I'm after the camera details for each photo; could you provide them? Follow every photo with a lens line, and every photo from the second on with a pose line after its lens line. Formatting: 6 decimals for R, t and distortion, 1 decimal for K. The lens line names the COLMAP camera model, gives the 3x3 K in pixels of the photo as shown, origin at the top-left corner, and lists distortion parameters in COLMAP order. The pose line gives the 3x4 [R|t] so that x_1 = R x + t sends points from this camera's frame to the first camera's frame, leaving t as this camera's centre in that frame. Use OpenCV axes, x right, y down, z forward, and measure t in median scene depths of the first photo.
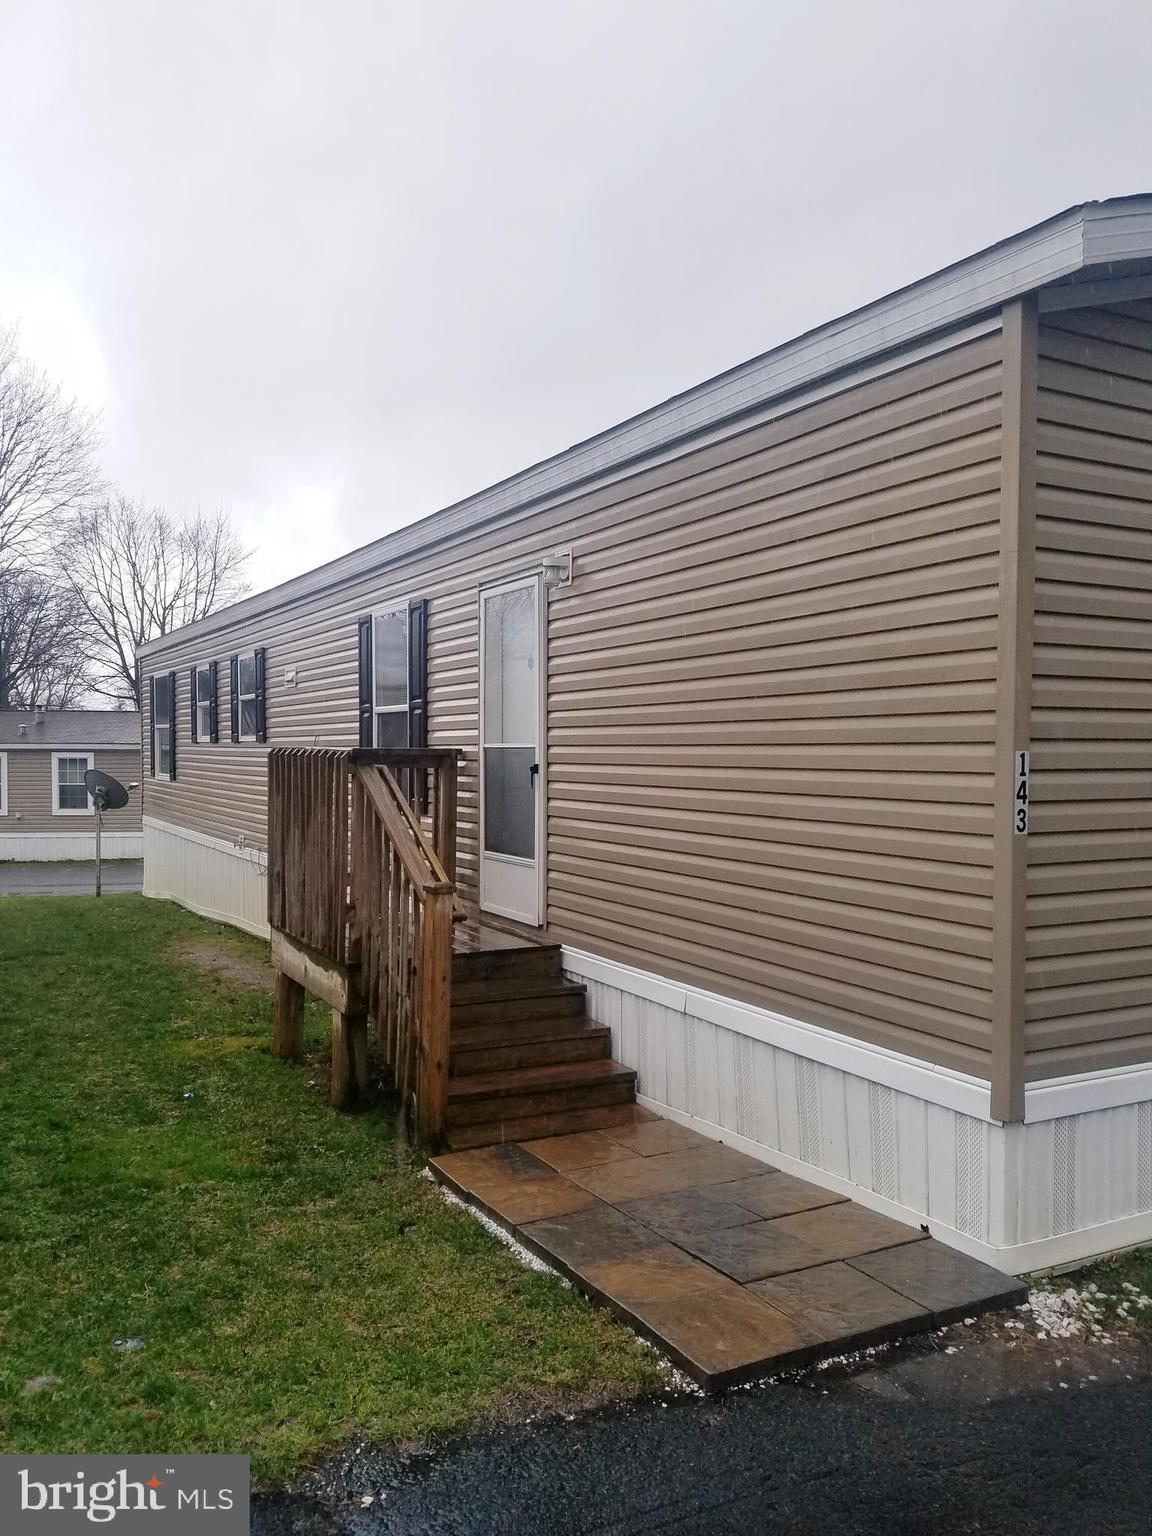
lens RADIAL K [[1182.8, 0, 553.8], [0, 1182.8, 767.1], [0, 0, 1]] dist [0.202351, -0.254107]
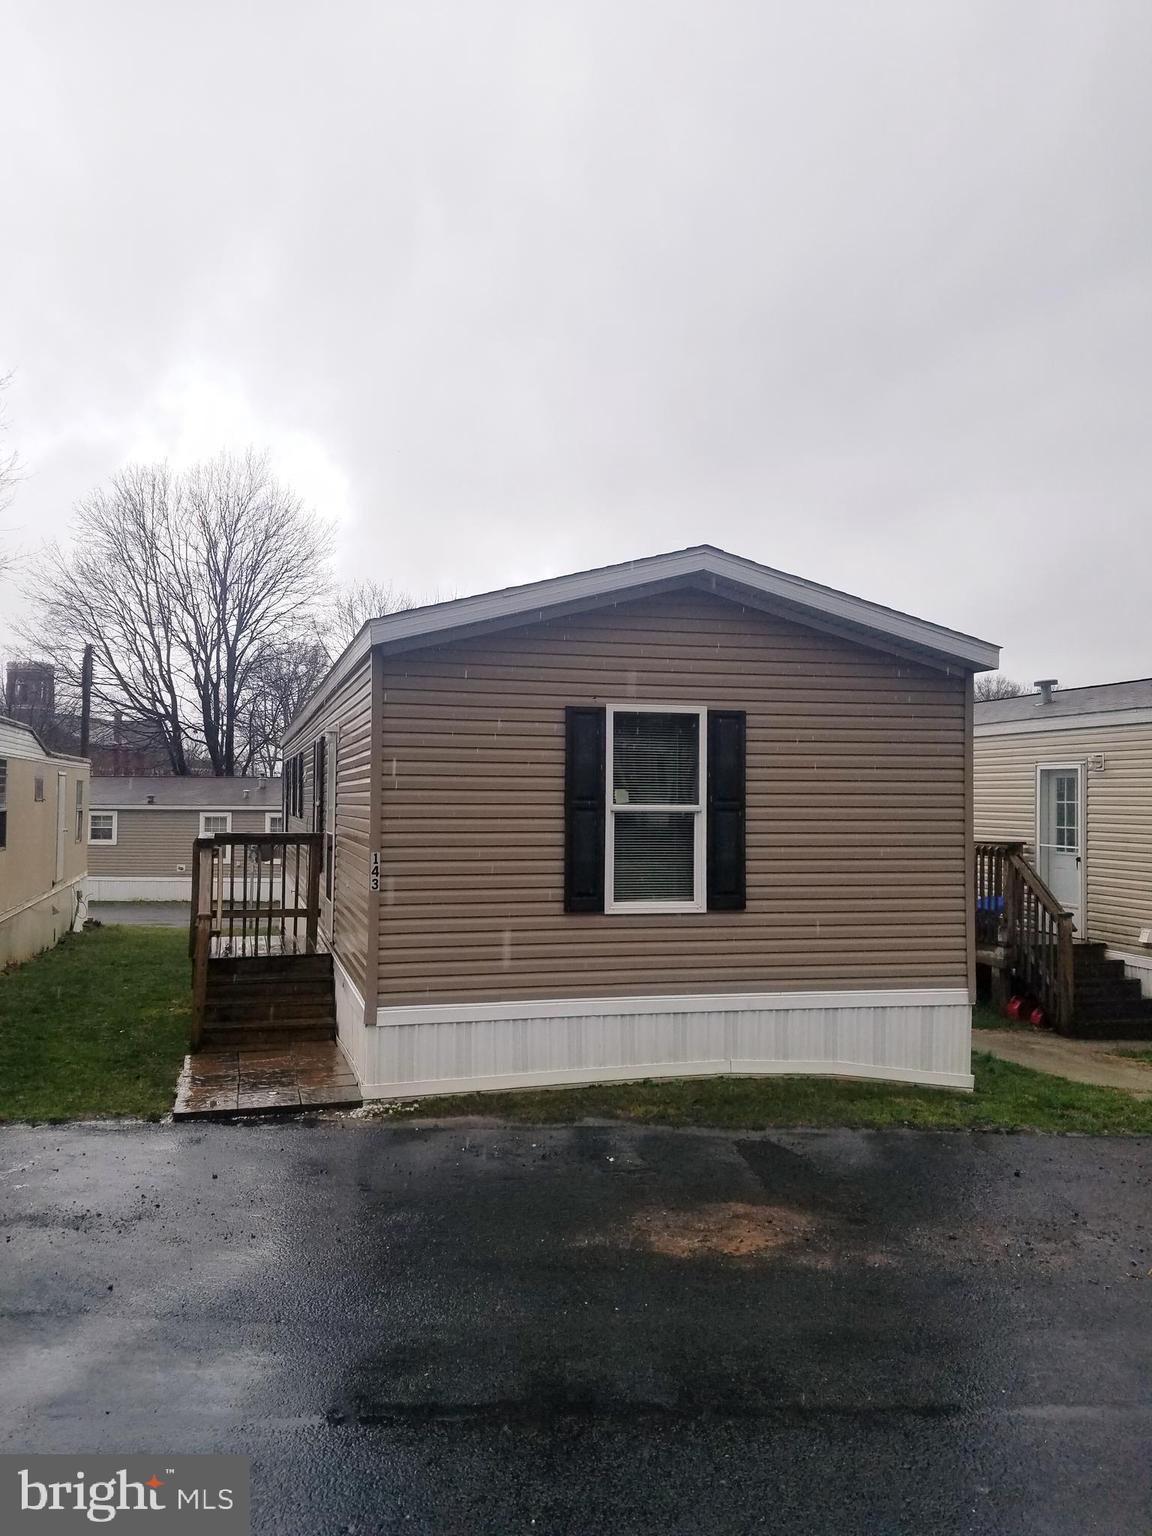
lens RADIAL K [[1182.8, 0, 553.8], [0, 1182.8, 767.1], [0, 0, 1]] dist [0.202351, -0.254107]
pose [[0.976729, -0.000542, -0.214477, 0.251740], [-0.009121, 0.998987, -0.044060, -0.016255], [0.214283, 0.044991, 0.975735, -0.223484]]
